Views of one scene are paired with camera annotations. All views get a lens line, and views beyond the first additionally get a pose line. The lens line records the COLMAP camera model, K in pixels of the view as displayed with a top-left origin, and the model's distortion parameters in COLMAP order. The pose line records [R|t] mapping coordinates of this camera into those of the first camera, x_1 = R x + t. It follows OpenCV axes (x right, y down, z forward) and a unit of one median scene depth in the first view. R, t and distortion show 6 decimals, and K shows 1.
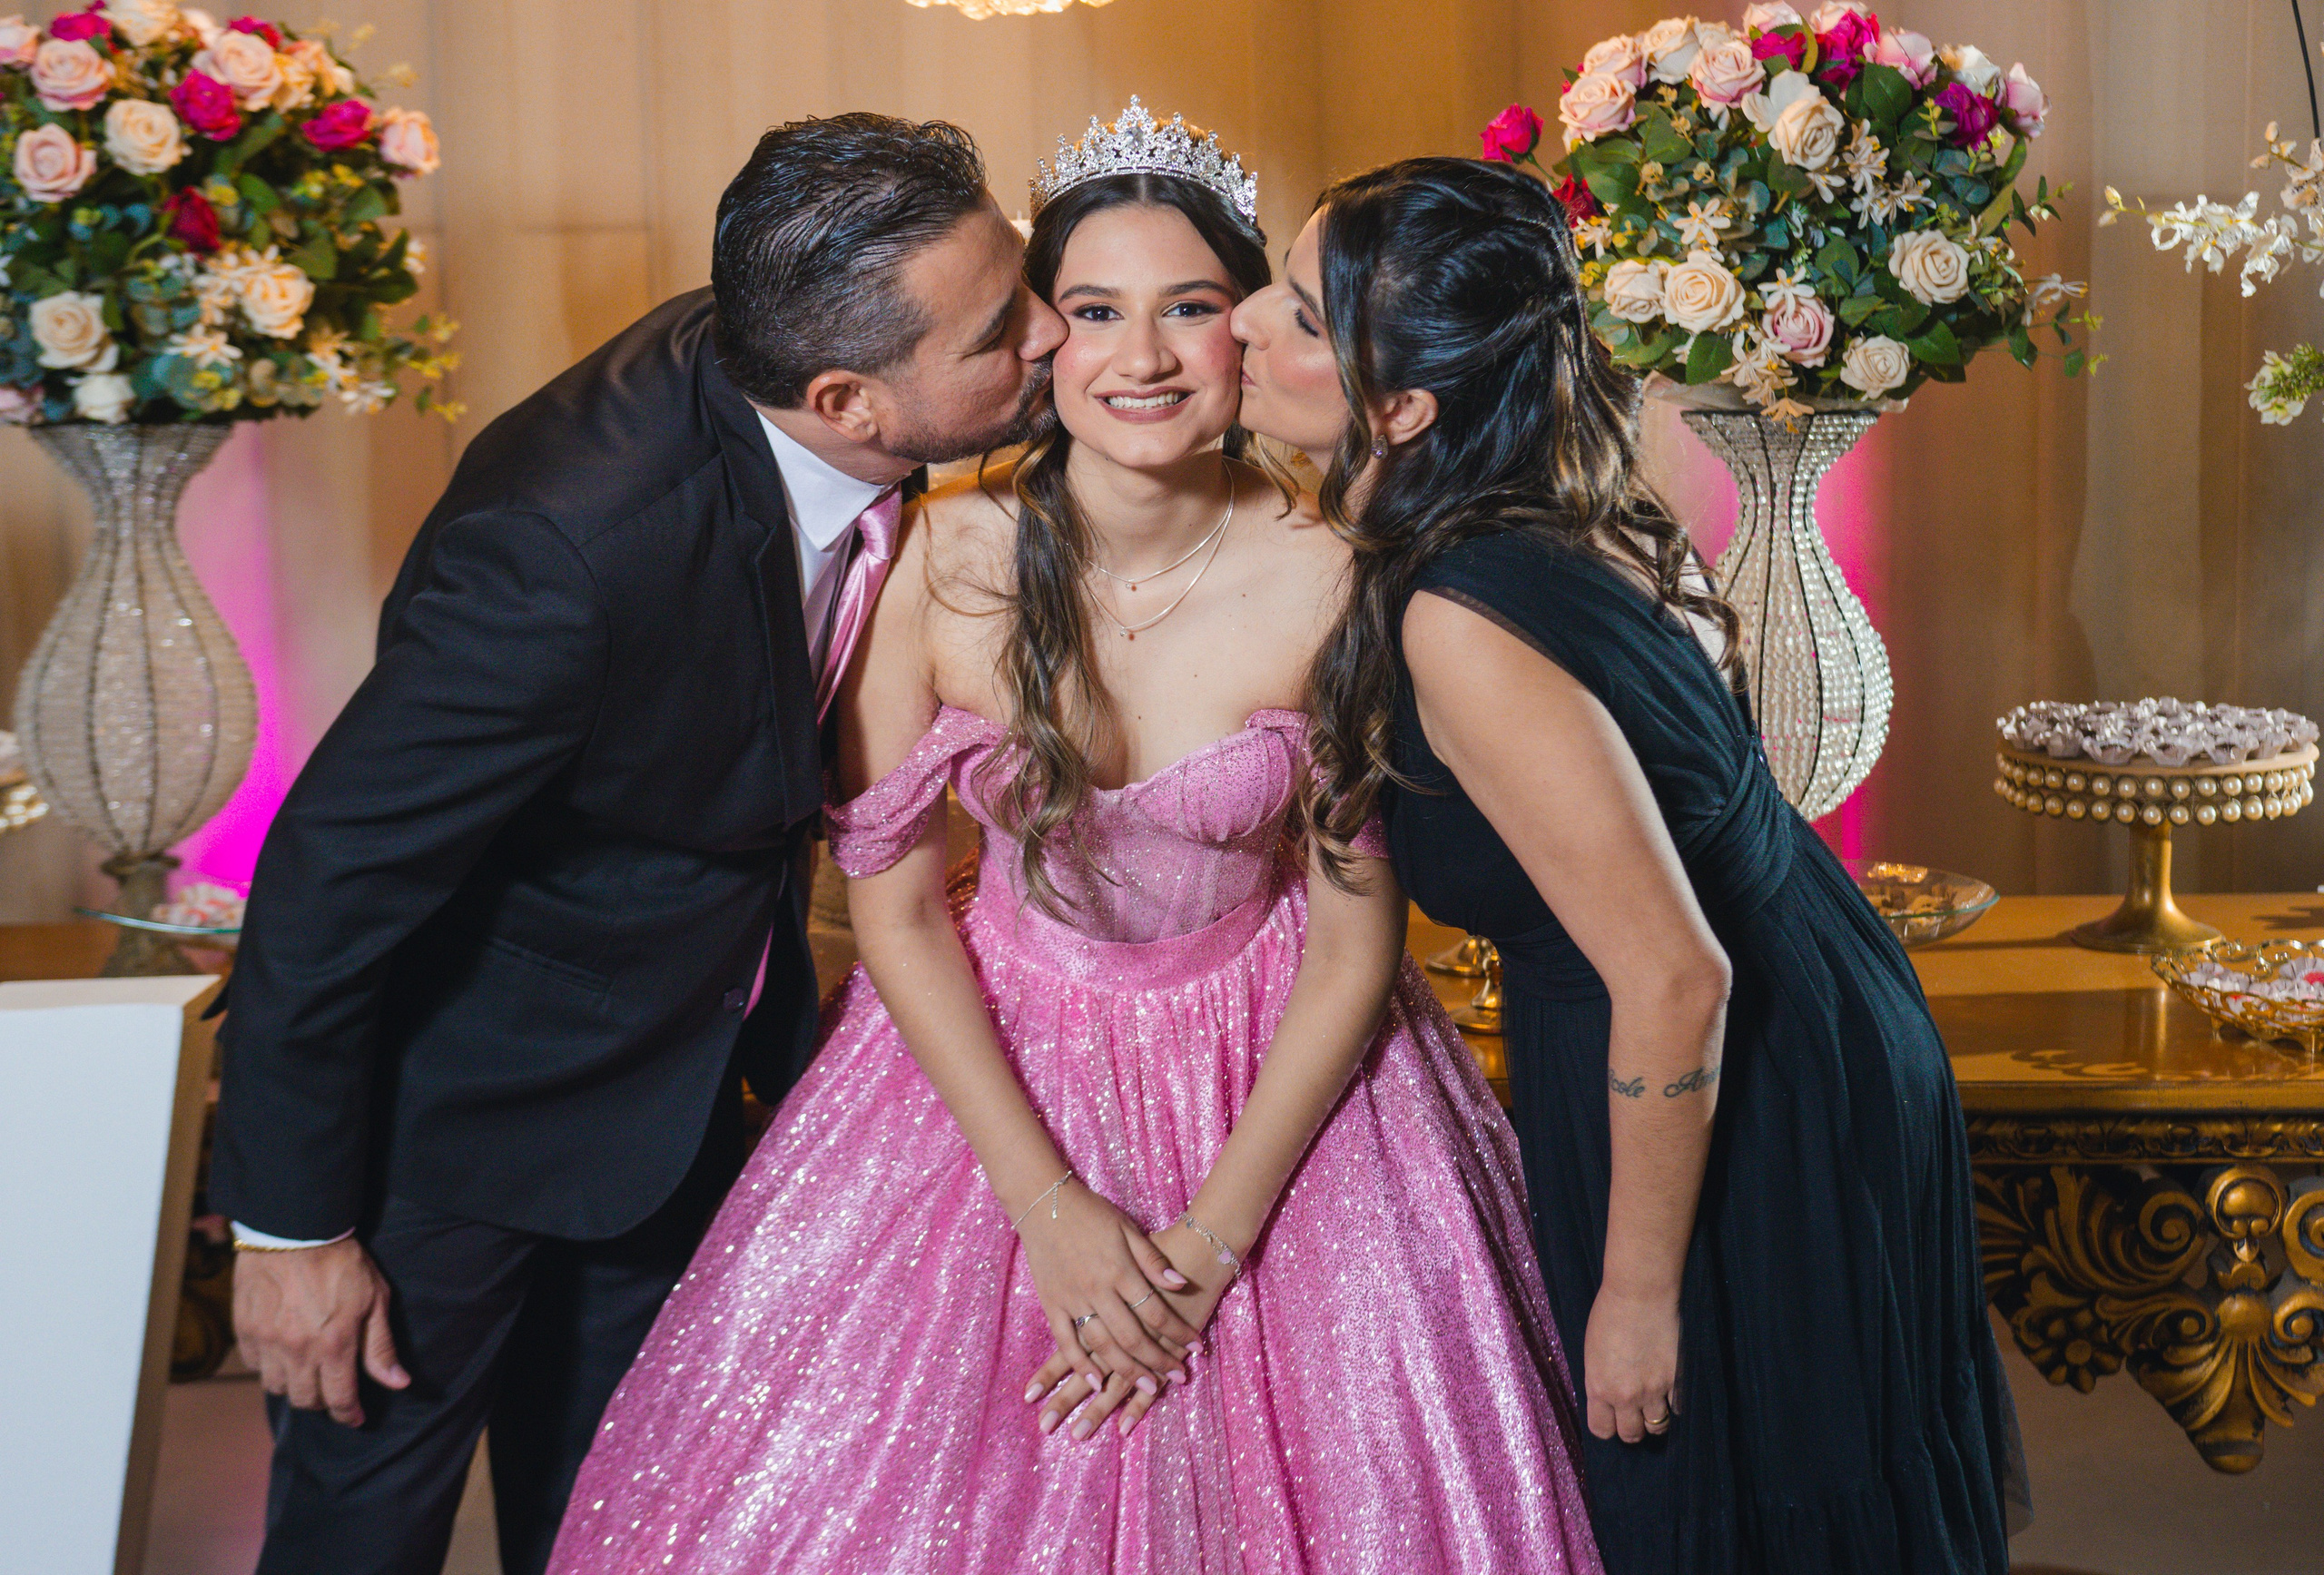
lens RADIAL K [[3763.0, 0, 1179.3], [0, 3763.0, 784.6], [0, 0, 1]] dist [0.010763, 0.000000]
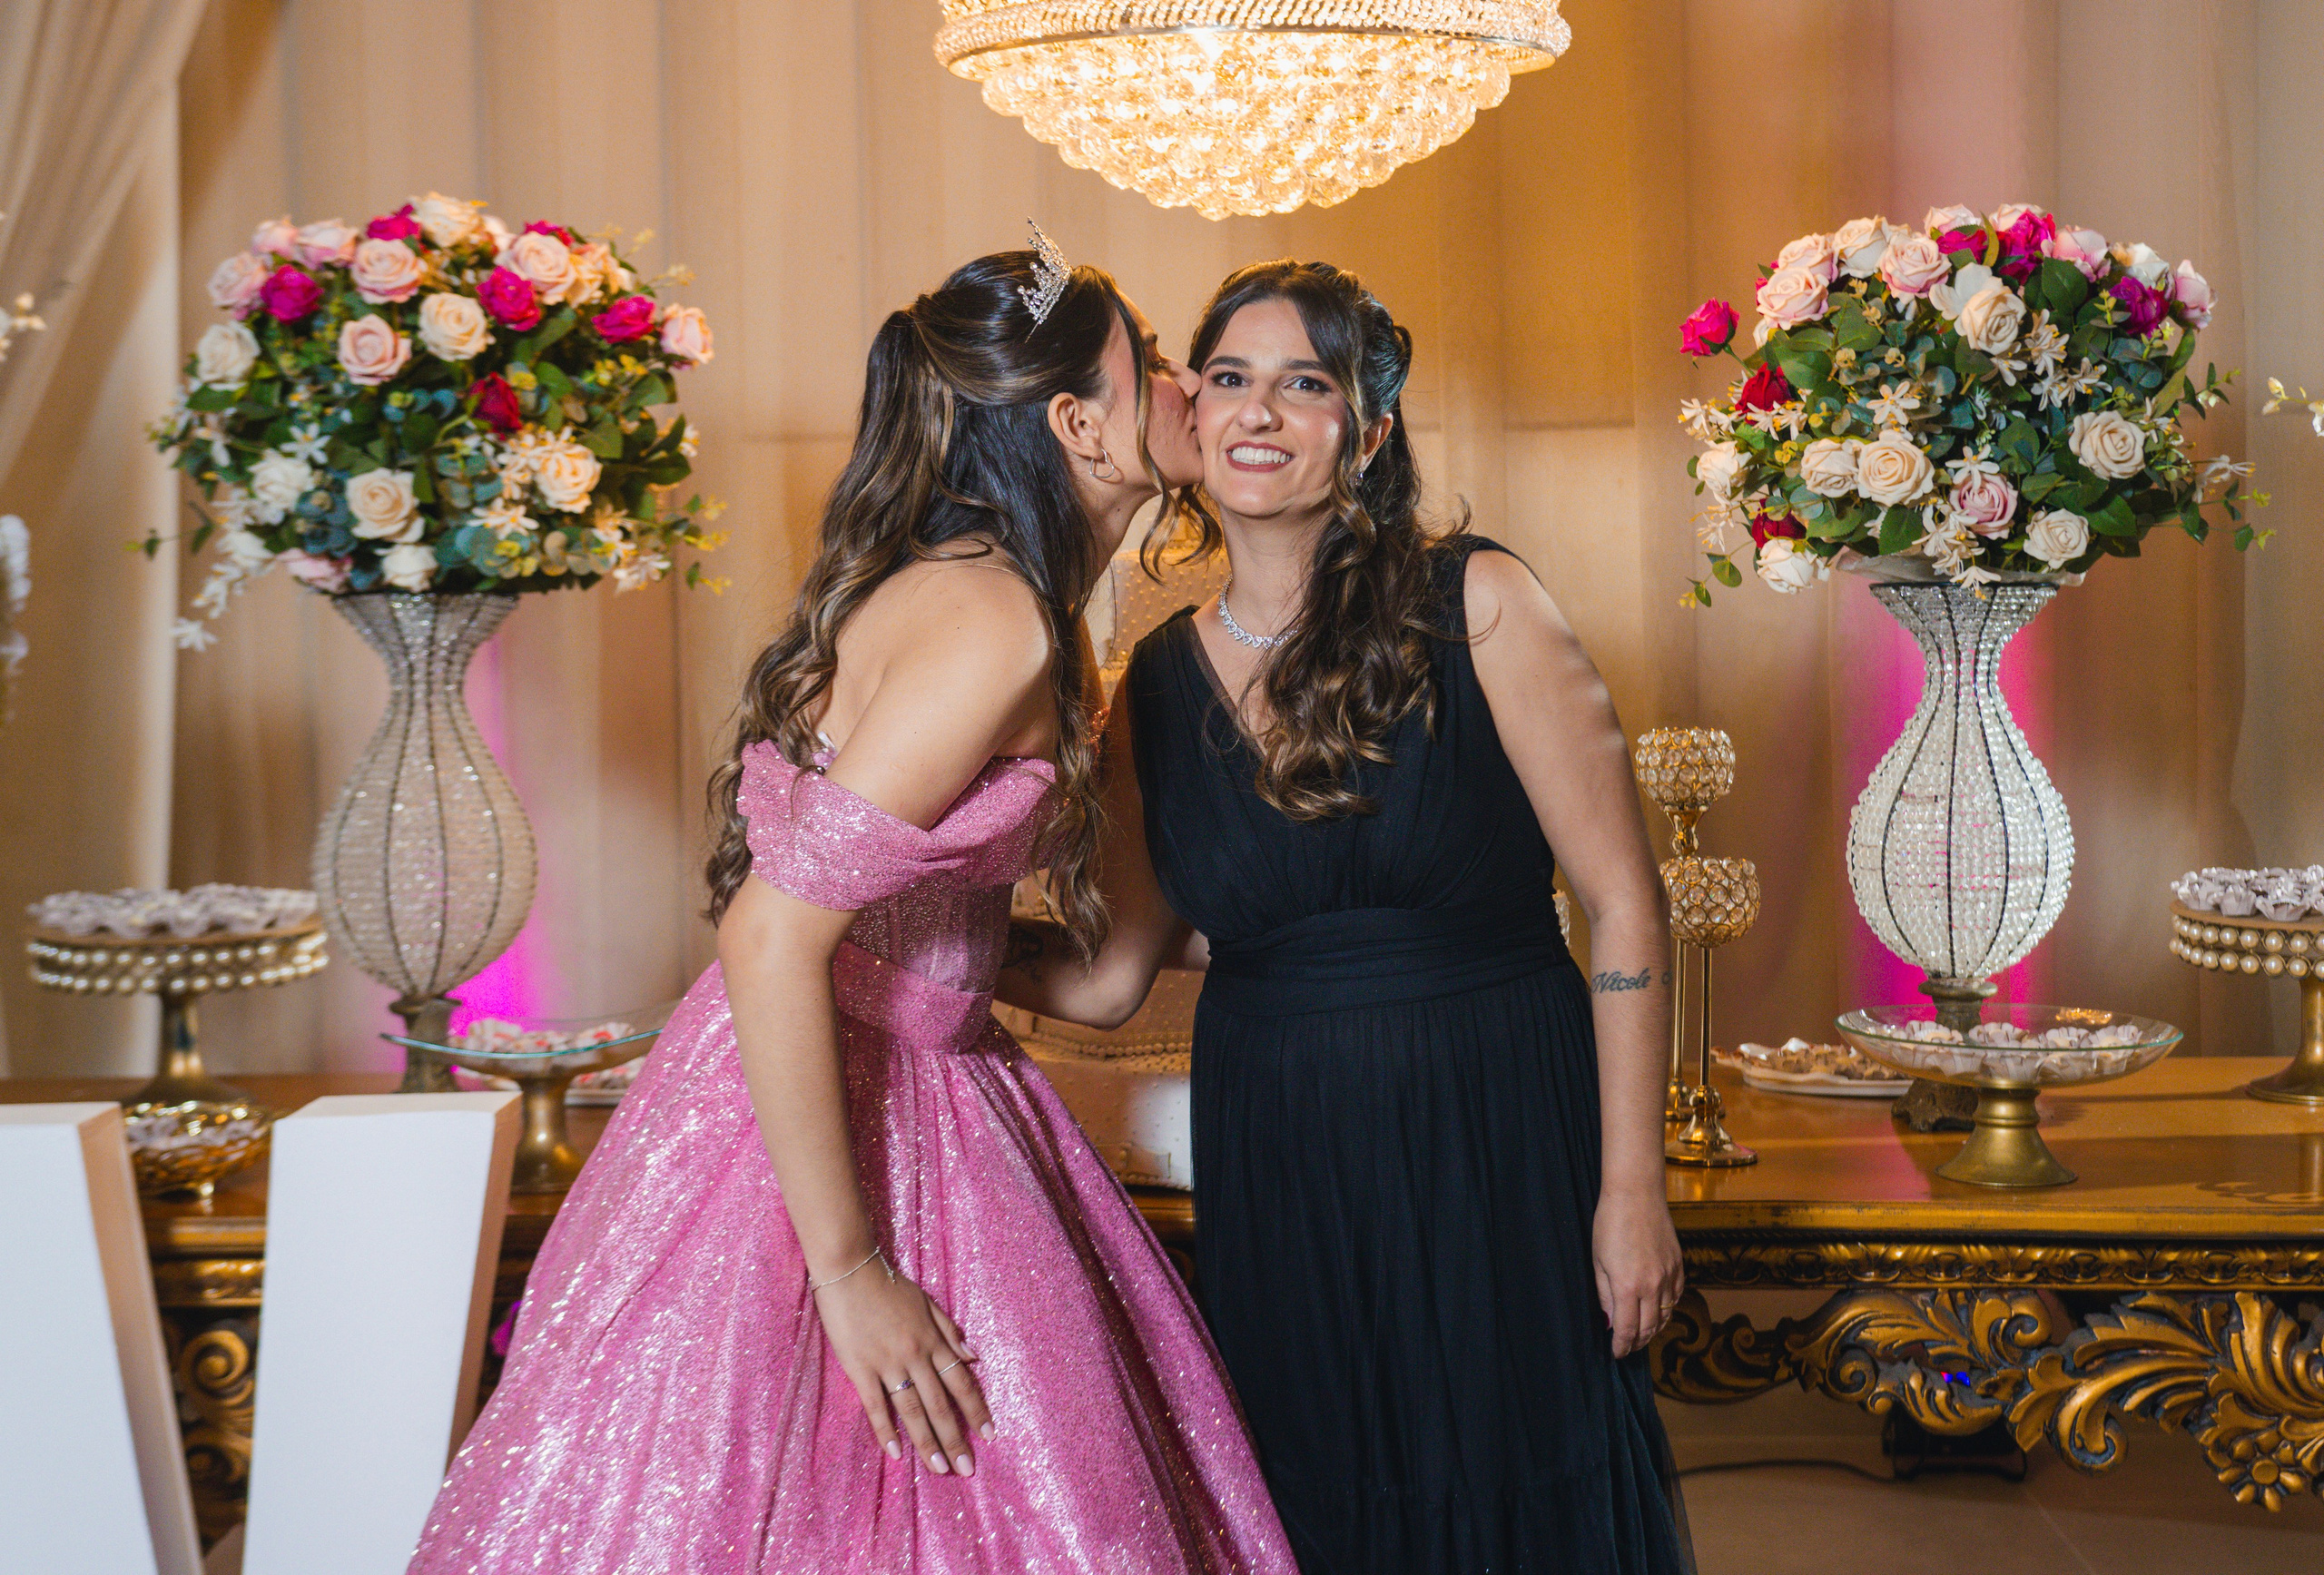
lens RADIAL K [[3763.0, 0, 1176.5], [0, 3763.0, 778.9], [0, 0, 1]] dist [0.010763, 0.000000]
pose [[0.999422, 0.001936, -0.033931, -0.027903], [-0.004363, 0.997424, -0.071598, 0.034243], [0.033705, 0.071705, 0.996856, -0.066347]]
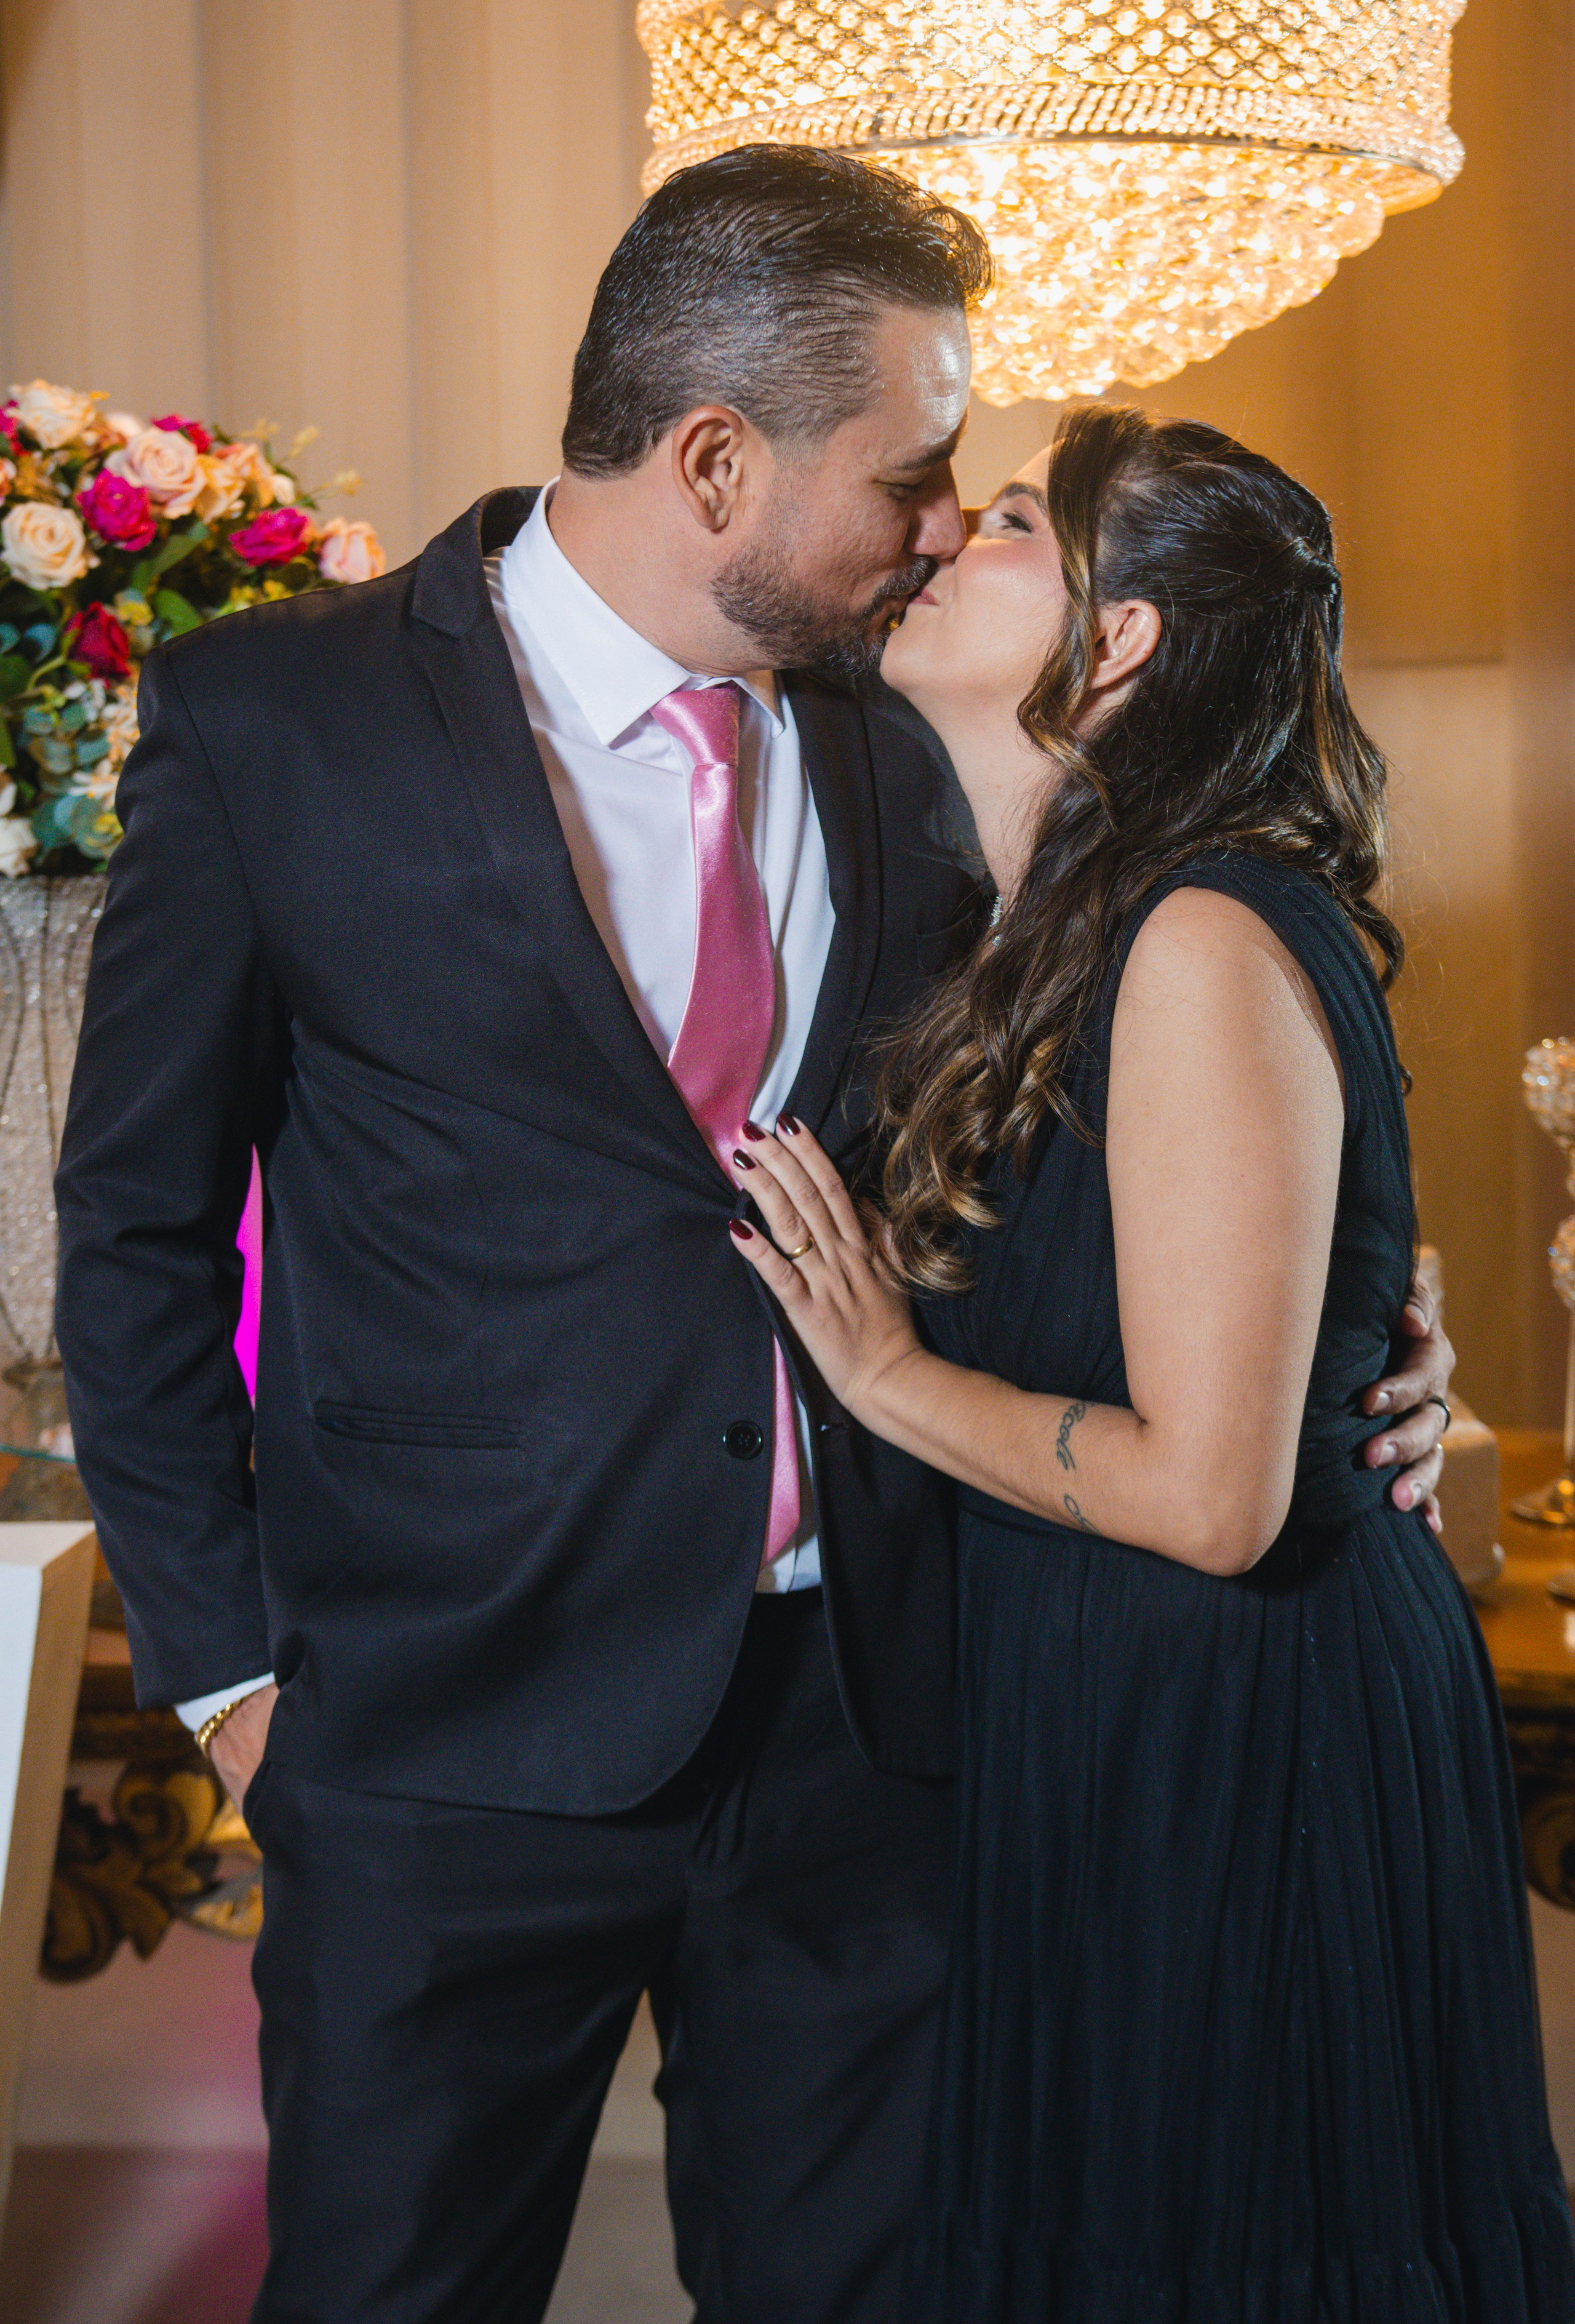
lens RADIAL K [[3364.0, 0, 793.0], [0, 3364.0, 1145.0], [0, 0, 1]] dist [0.015791, 0.000000]
pose [[0.994448, 0.010006, -0.104751, -0.019156], [-0.012441, 0.999667, -0.022620, -0.017324], [0.104490, 0.023798, 0.994241, 0.238802]]
